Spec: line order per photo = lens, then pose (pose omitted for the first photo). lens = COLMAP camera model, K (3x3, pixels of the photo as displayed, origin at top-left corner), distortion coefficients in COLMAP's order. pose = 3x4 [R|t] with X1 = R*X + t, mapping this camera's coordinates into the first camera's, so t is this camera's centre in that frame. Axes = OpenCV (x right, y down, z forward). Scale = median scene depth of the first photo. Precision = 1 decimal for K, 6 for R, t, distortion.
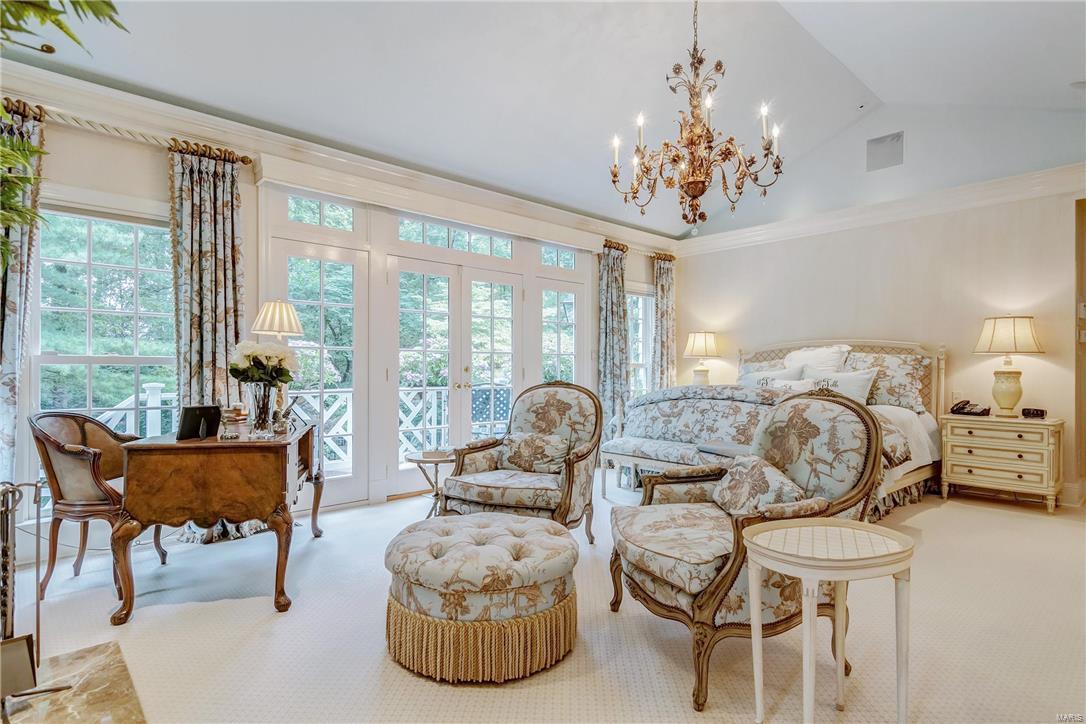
lens RADIAL K [[587.3, 0, 543.0], [0, 587.3, 362.0], [0, 0, 1]] dist [-0.000963, -0.000013]
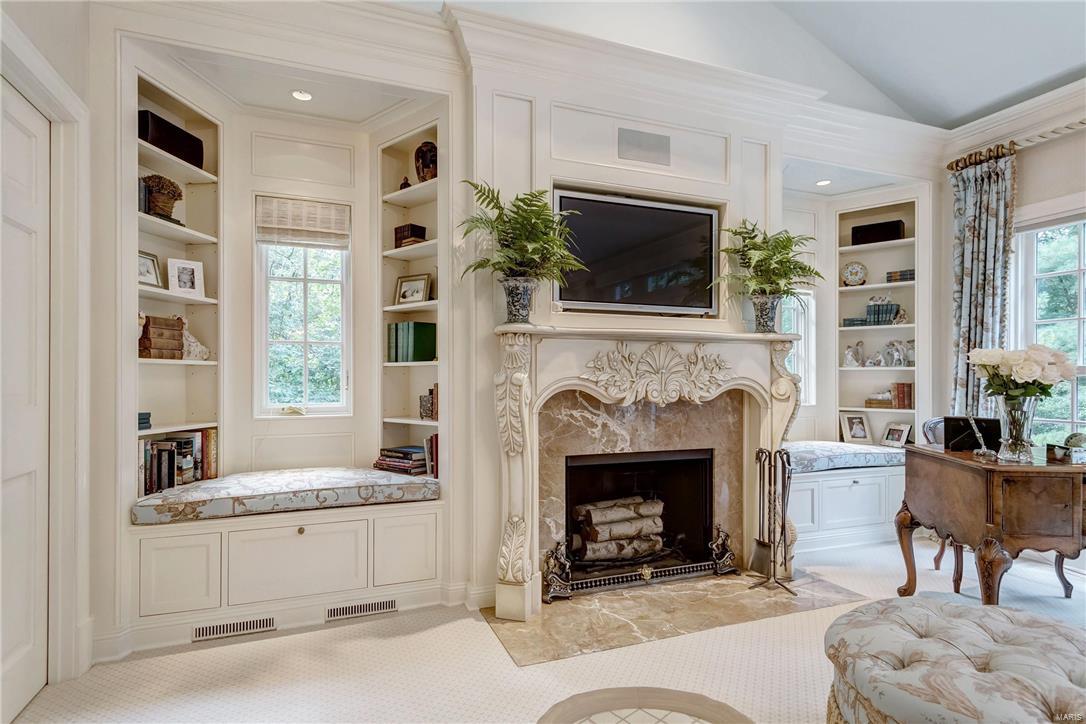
lens RADIAL K [[587.3, 0, 543.0], [0, 587.3, 362.0], [0, 0, 1]] dist [-0.000963, -0.000013]
pose [[-0.339221, -0.008991, -0.940664, 0.629075], [-0.000761, 0.999957, -0.009283, -0.012113], [0.940706, -0.002433, -0.339214, 0.712042]]
